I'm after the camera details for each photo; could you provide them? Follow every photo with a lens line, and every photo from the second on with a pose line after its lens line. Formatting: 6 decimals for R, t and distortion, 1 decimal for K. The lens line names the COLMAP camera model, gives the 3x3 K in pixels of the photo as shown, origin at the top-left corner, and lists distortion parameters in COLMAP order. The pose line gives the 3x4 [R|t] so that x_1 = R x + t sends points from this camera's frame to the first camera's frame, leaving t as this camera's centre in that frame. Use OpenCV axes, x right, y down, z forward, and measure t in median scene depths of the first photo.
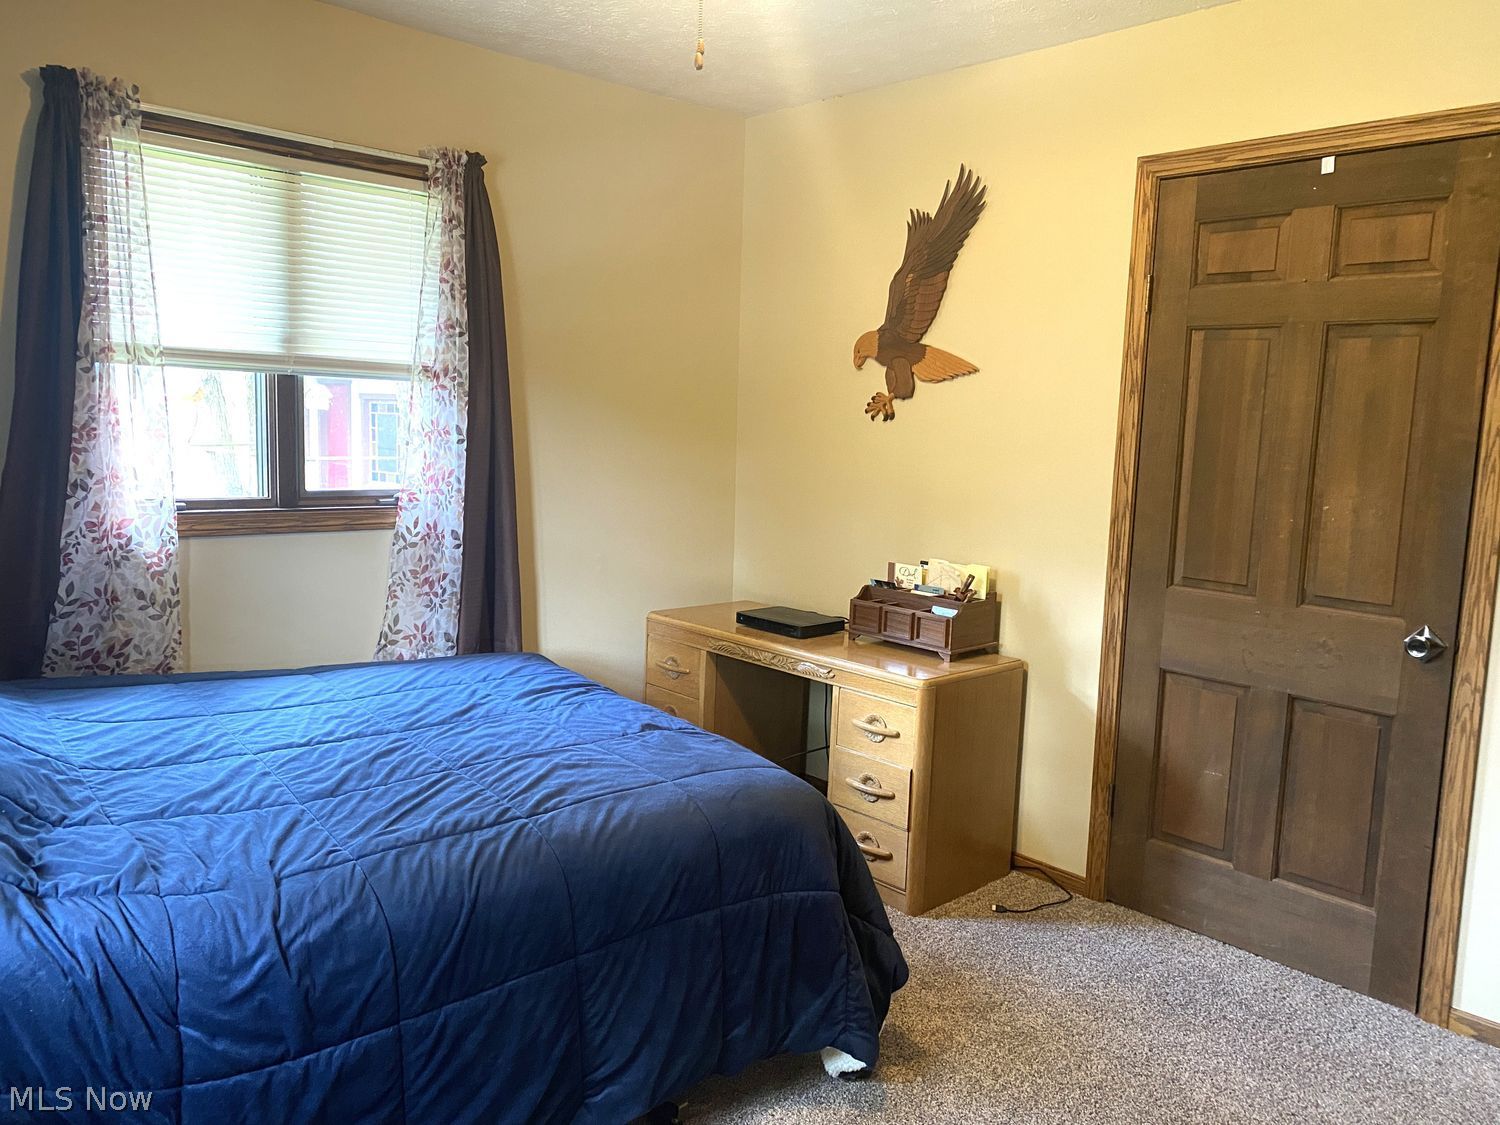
lens RADIAL K [[1180.5, 0, 721.0], [0, 1180.5, 569.3], [0, 0, 1]] dist [0.123469, -0.093688]
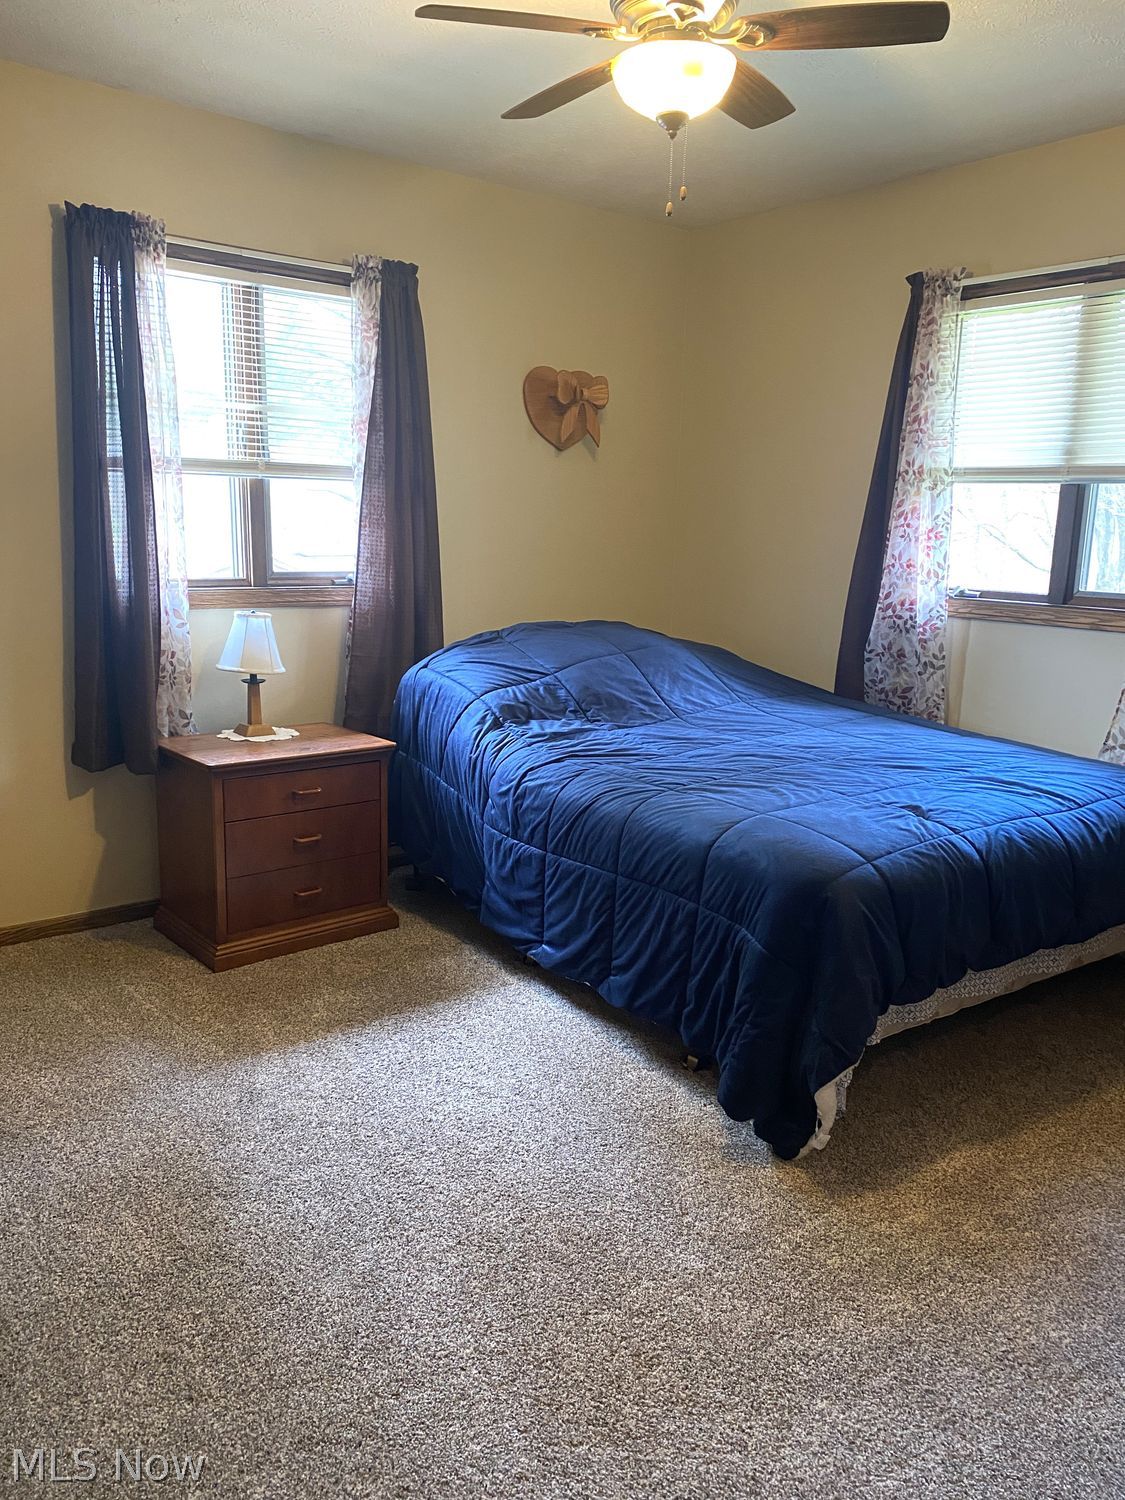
lens RADIAL K [[1180.5, 0, 562.5], [0, 1180.5, 750.0], [0, 0, 1]] dist [0.123469, -0.093688]
pose [[-0.009336, 0.165959, -0.986088, 0.862519], [-0.162329, 0.972799, 0.165259, -0.032499], [0.986692, 0.161614, 0.017858, 0.599877]]
